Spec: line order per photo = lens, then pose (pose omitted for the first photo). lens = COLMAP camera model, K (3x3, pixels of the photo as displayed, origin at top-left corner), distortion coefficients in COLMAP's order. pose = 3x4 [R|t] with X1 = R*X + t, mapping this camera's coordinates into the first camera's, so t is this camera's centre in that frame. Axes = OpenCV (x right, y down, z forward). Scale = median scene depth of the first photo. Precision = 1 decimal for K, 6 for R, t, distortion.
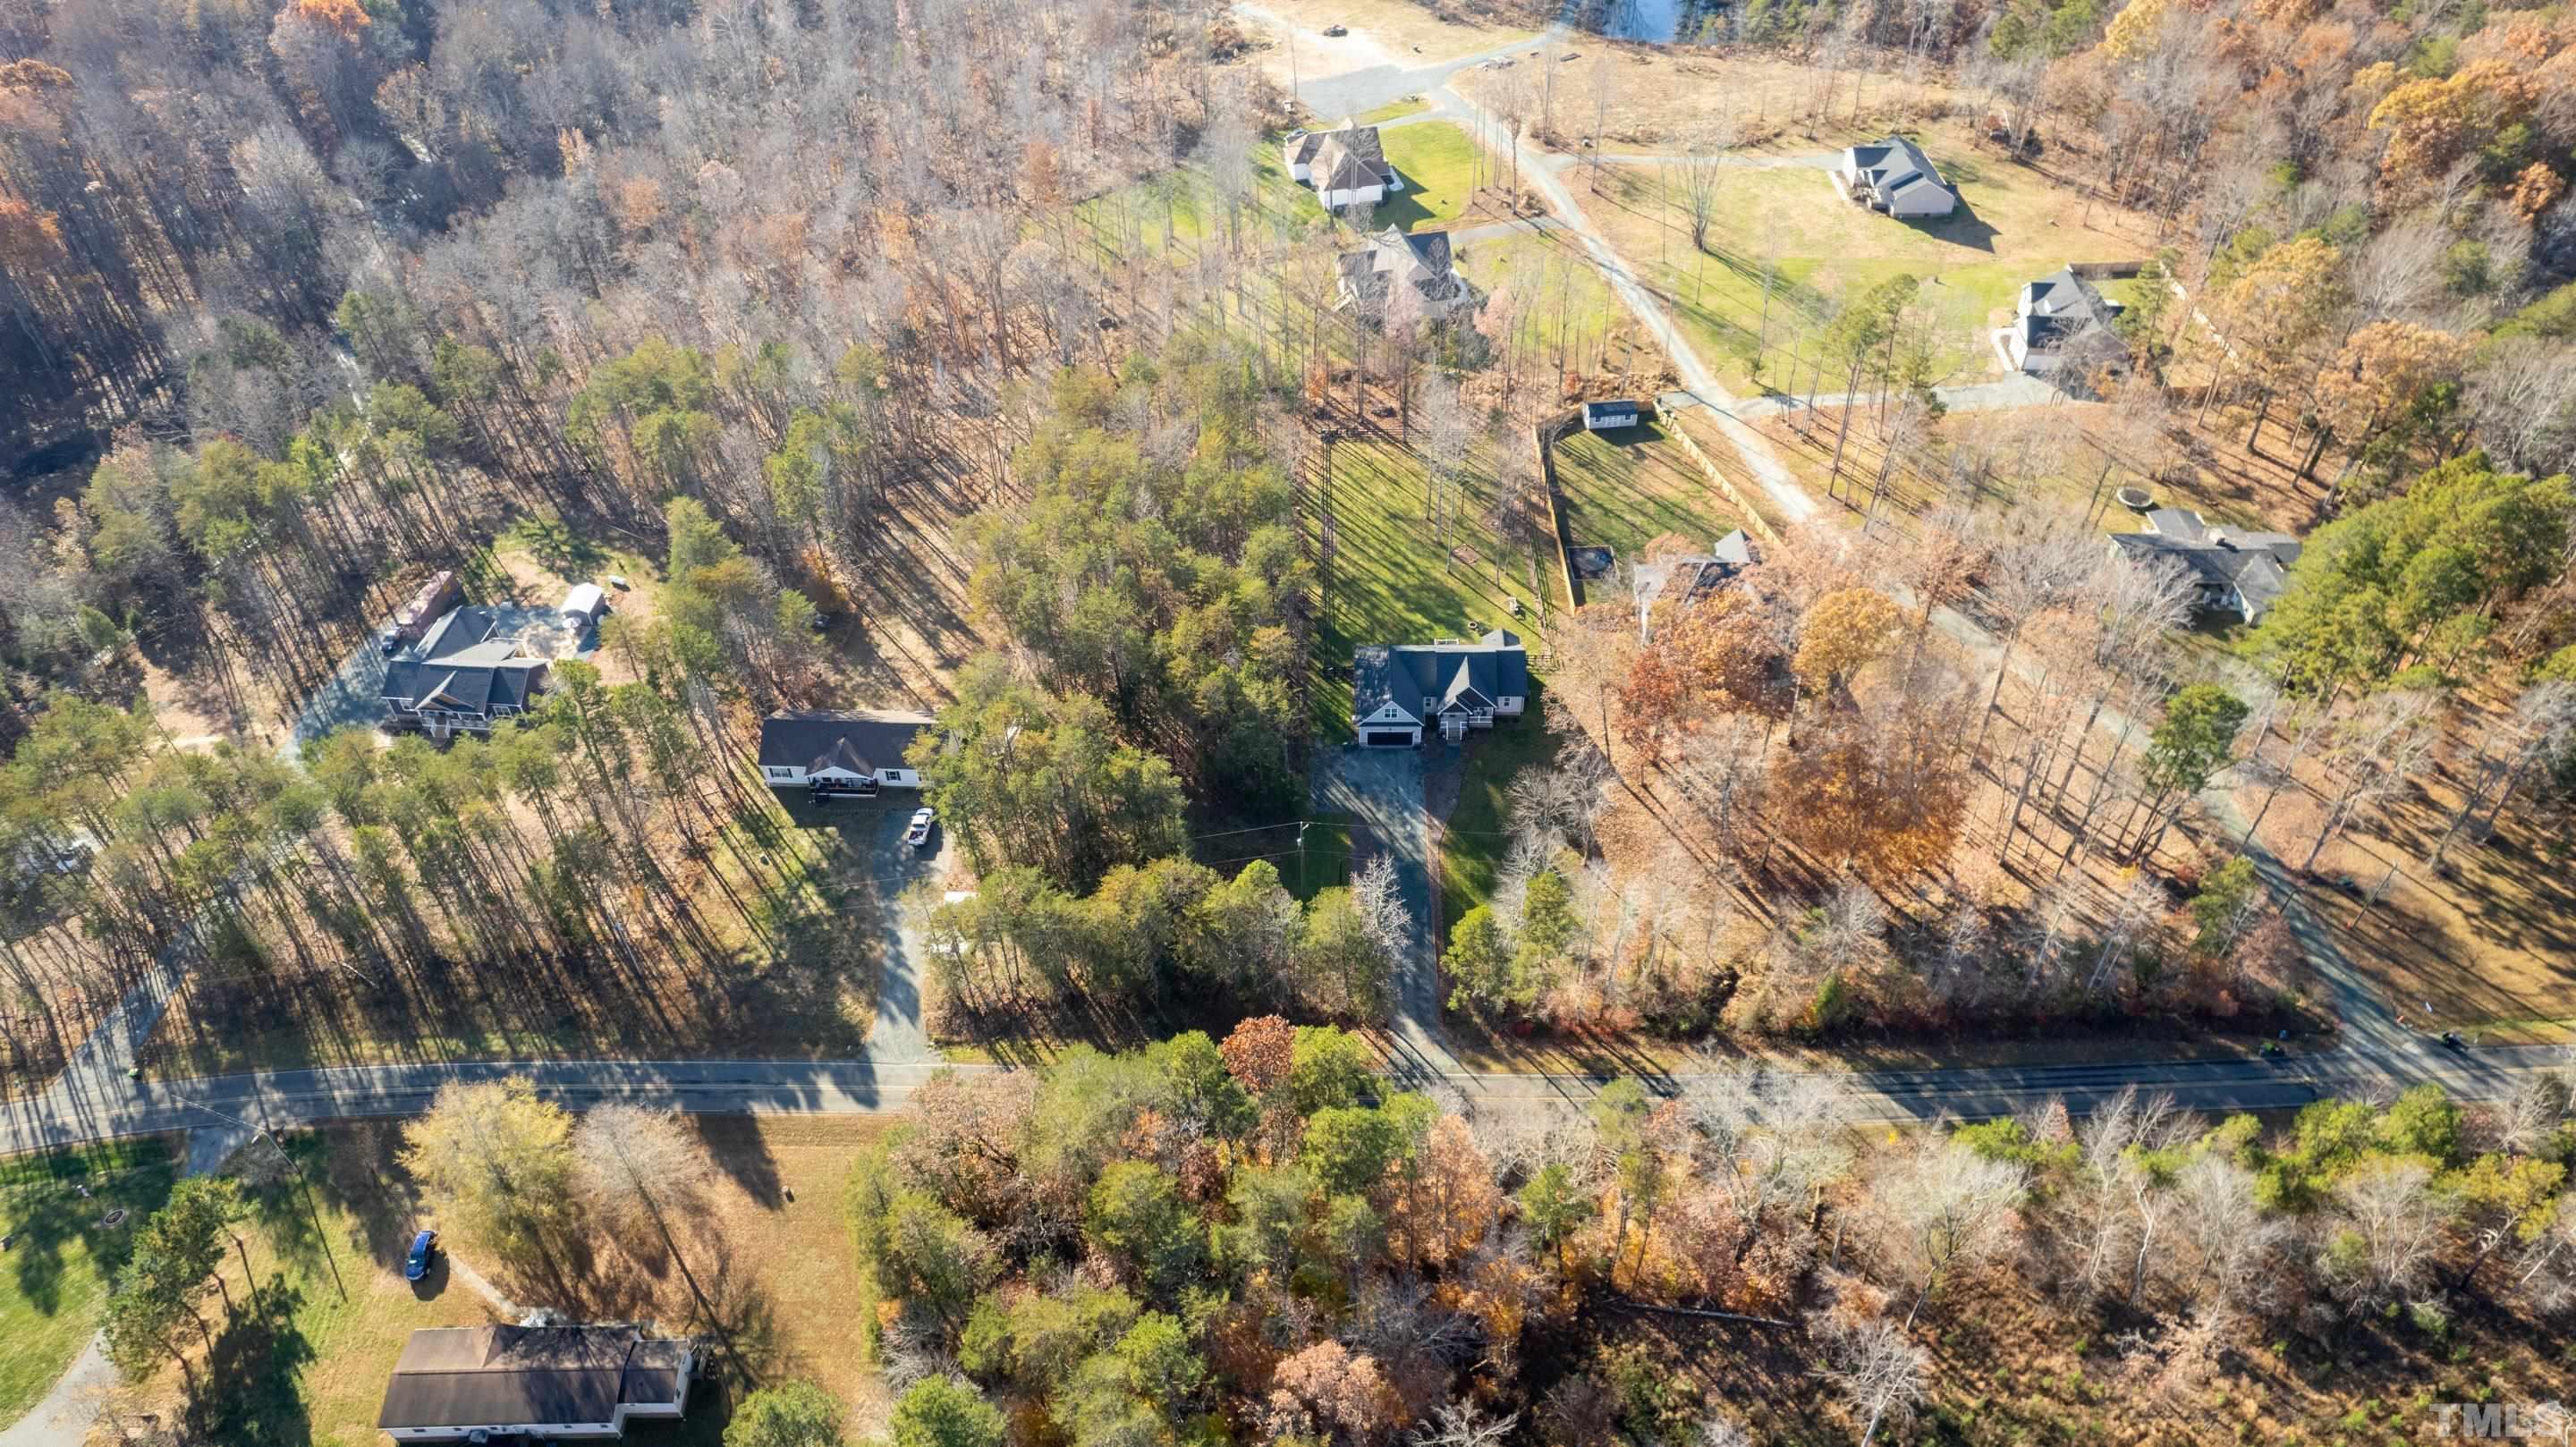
lens RADIAL K [[1664.2, 0, 1287.1], [0, 1664.2, 709.0], [0, 0, 1]] dist [-0.071118, 0.063375]
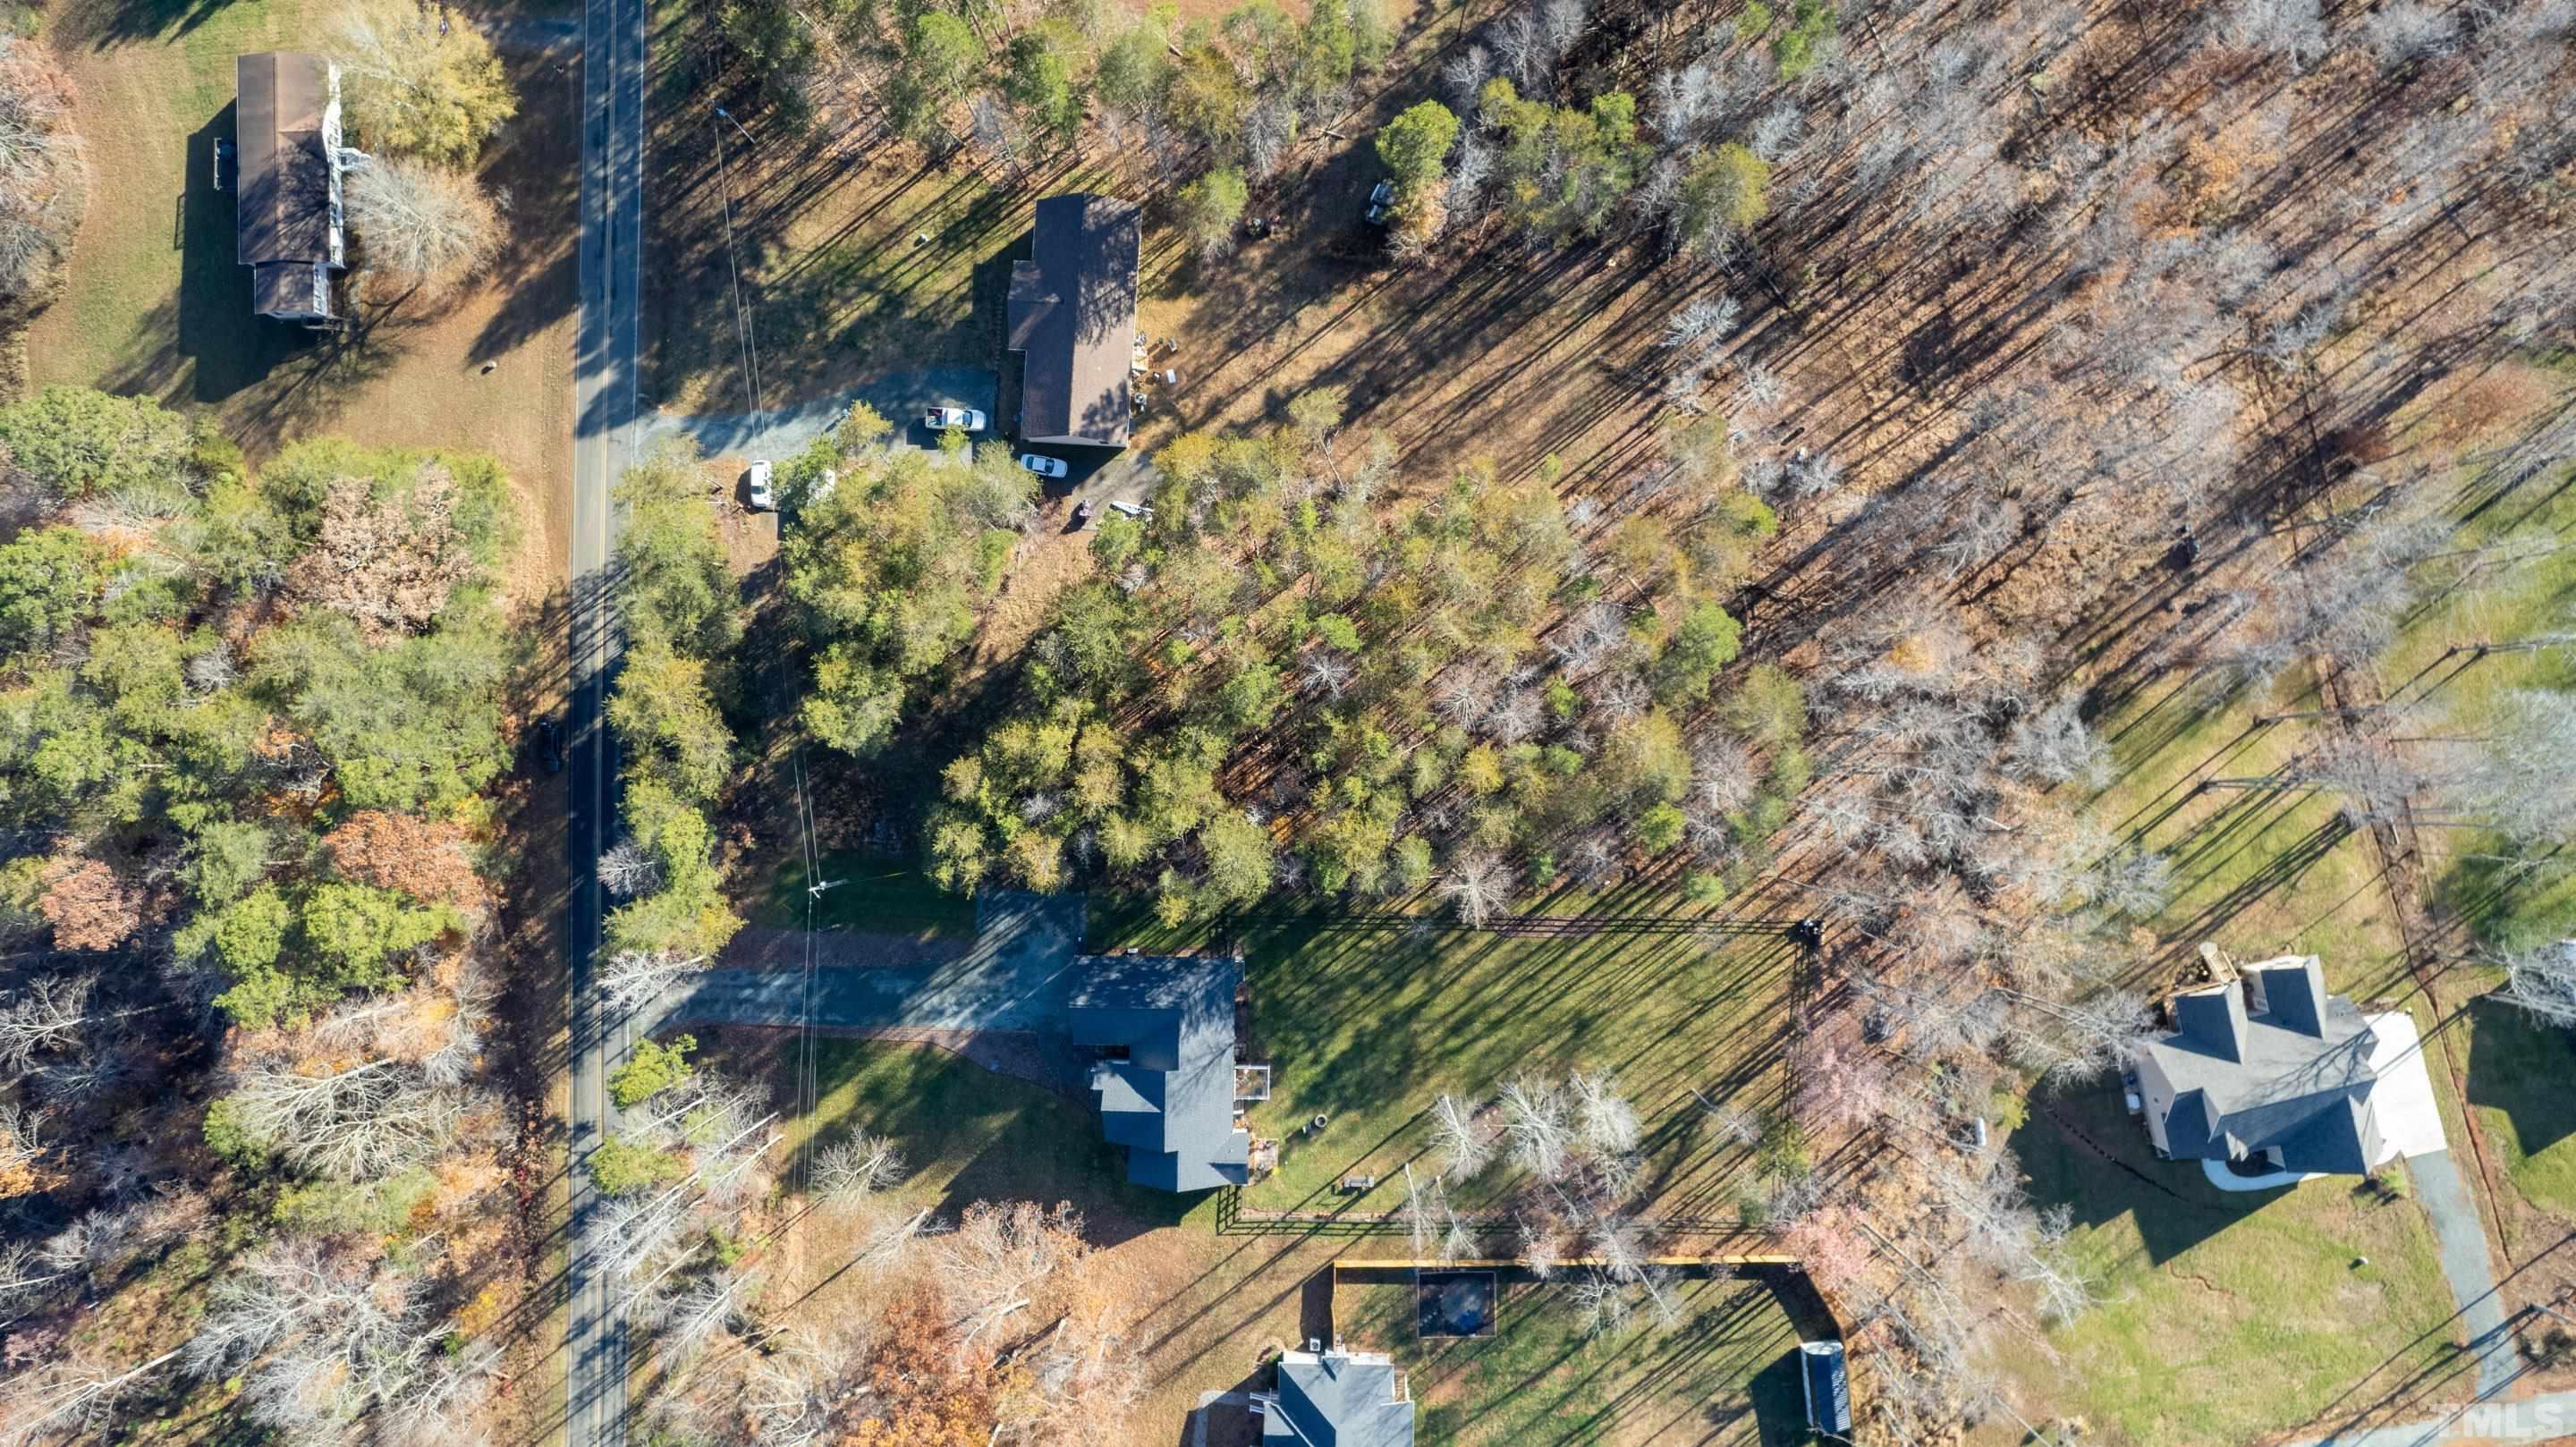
lens RADIAL K [[1664.2, 0, 1299.5], [0, 1664.2, 717.3], [0, 0, 1]] dist [-0.071118, 0.063375]
pose [[-0.003073, 0.999958, 0.008589, -0.078998], [-0.668214, -0.008443, 0.743922, -0.646903], [0.743963, -0.003453, 0.668212, 0.565901]]
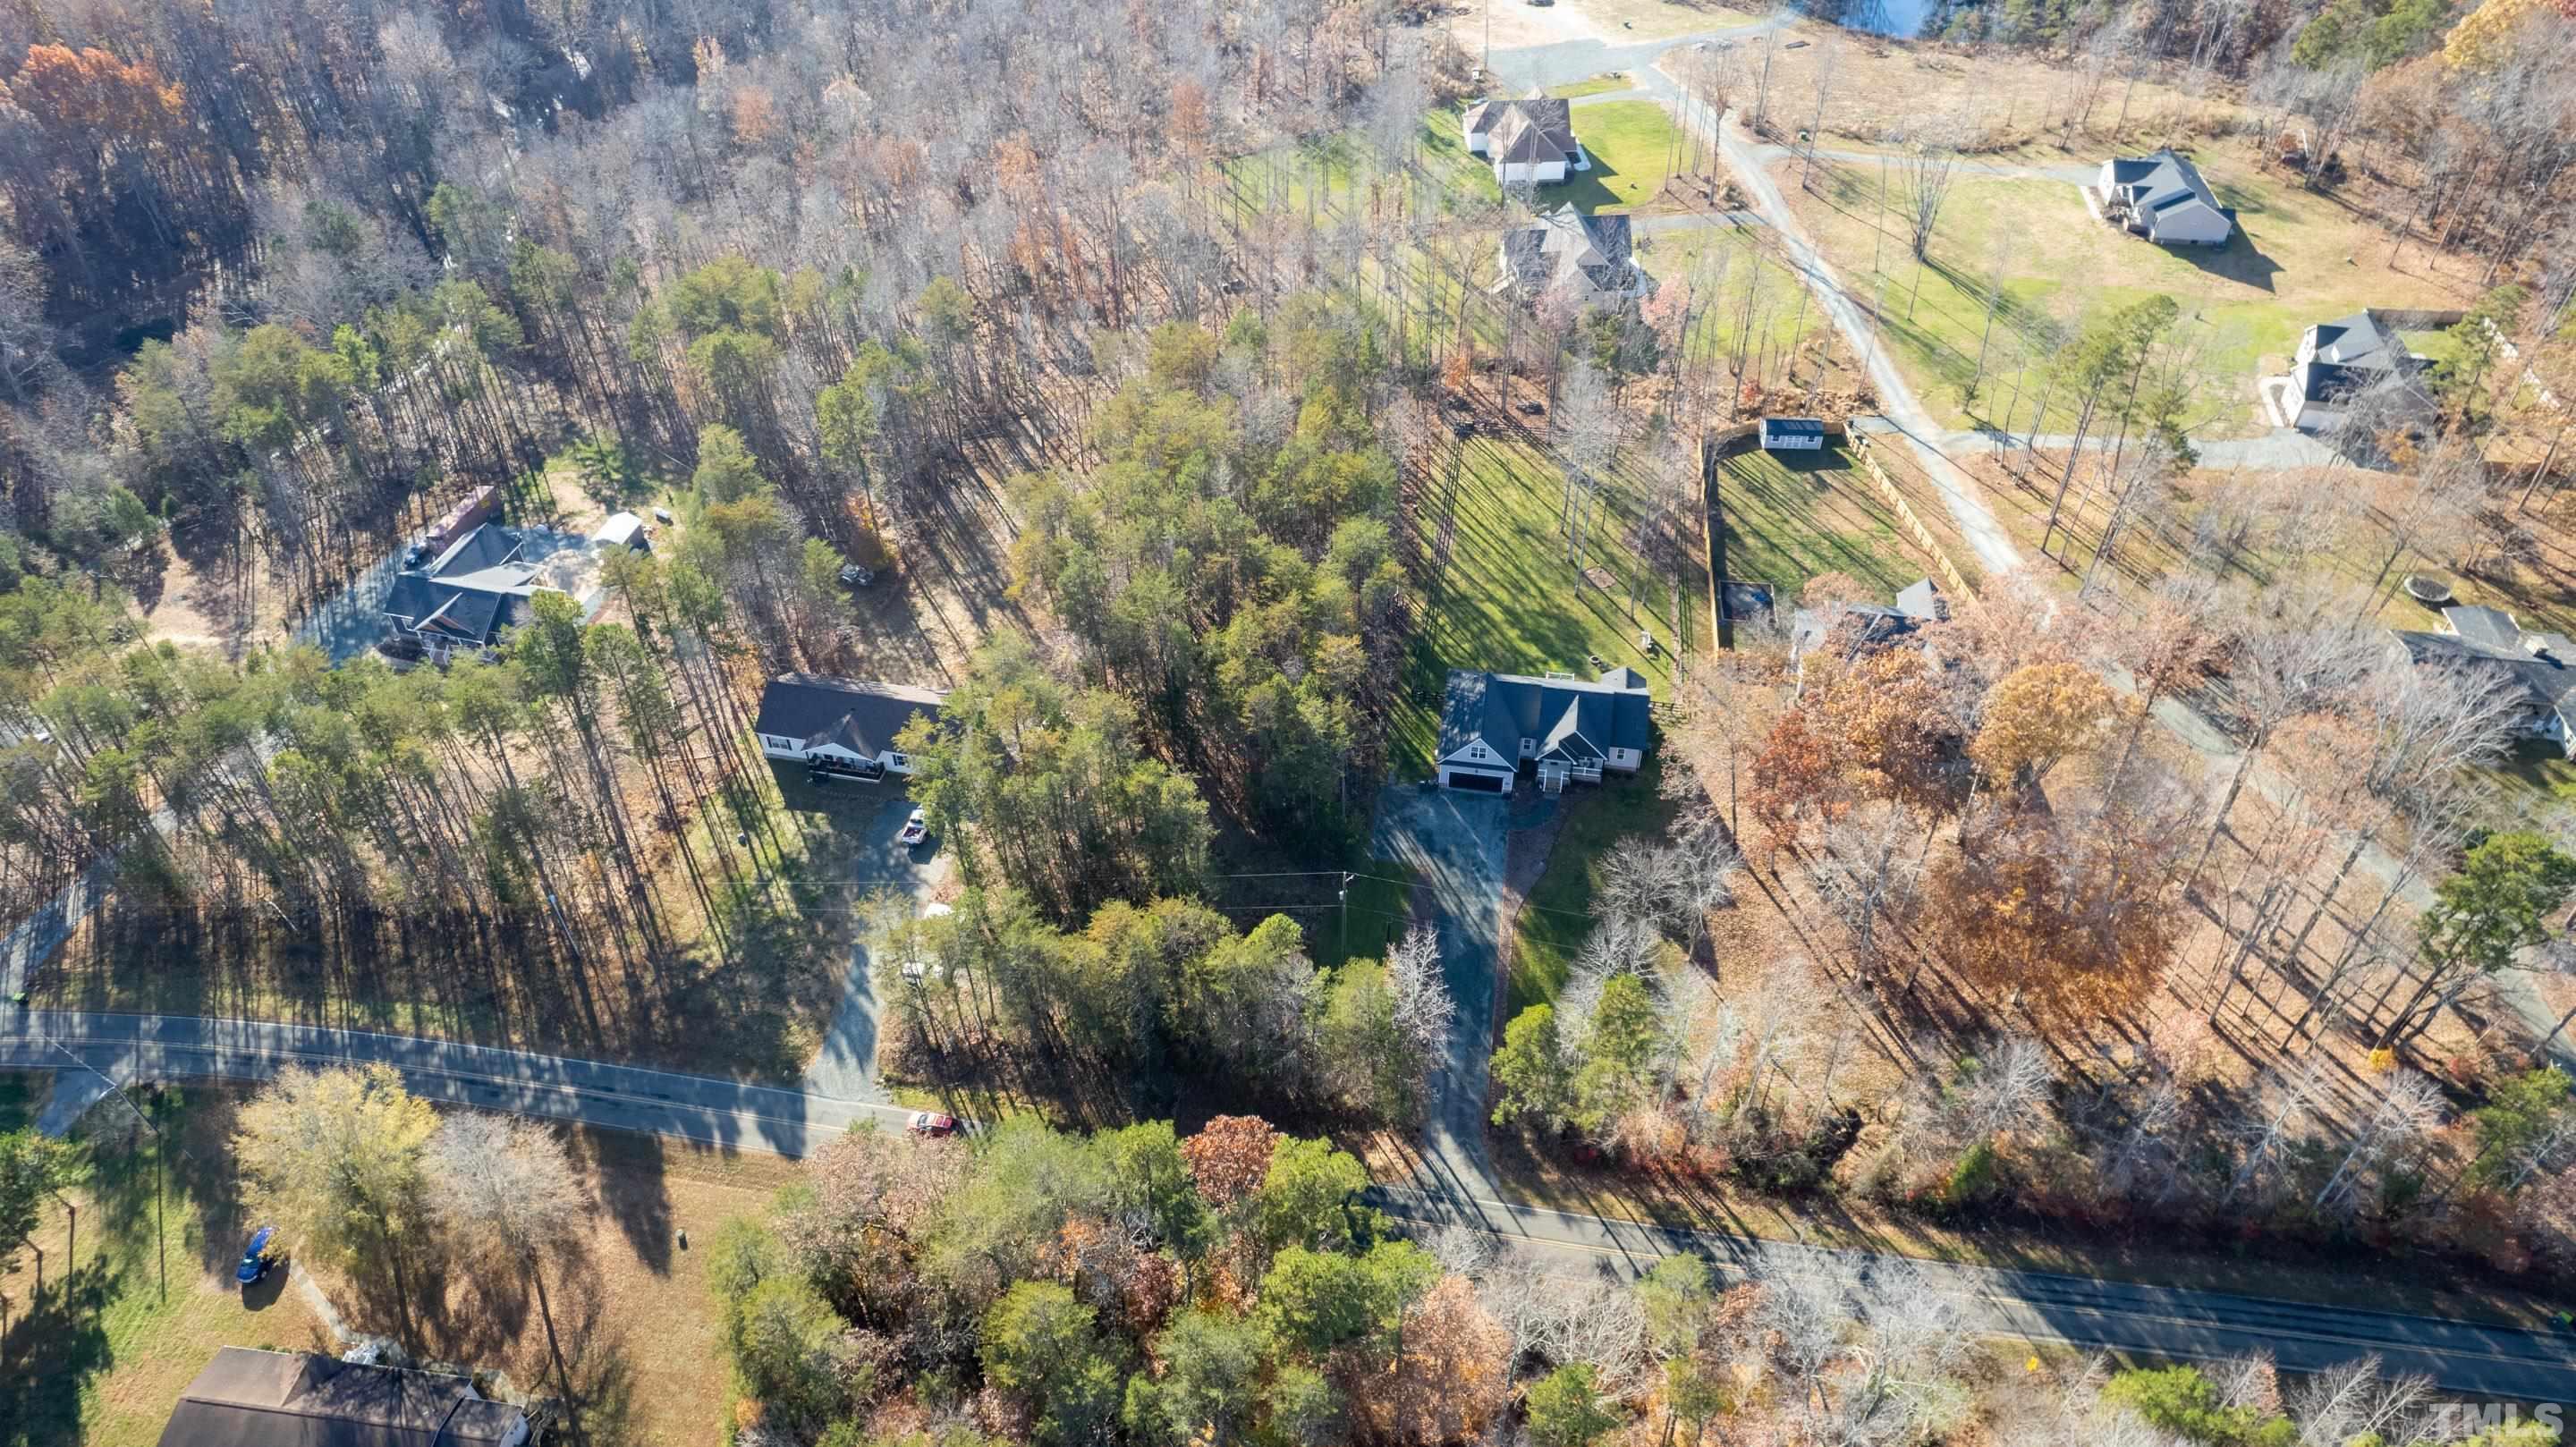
lens RADIAL K [[1664.2, 0, 1294.8], [0, 1664.2, 718.3], [0, 0, 1]] dist [-0.071118, 0.063375]
pose [[0.989210, 0.107595, -0.099435, 0.052472], [-0.107796, 0.994167, 0.003369, -0.007999], [0.099218, 0.007386, 0.995038, 0.153632]]
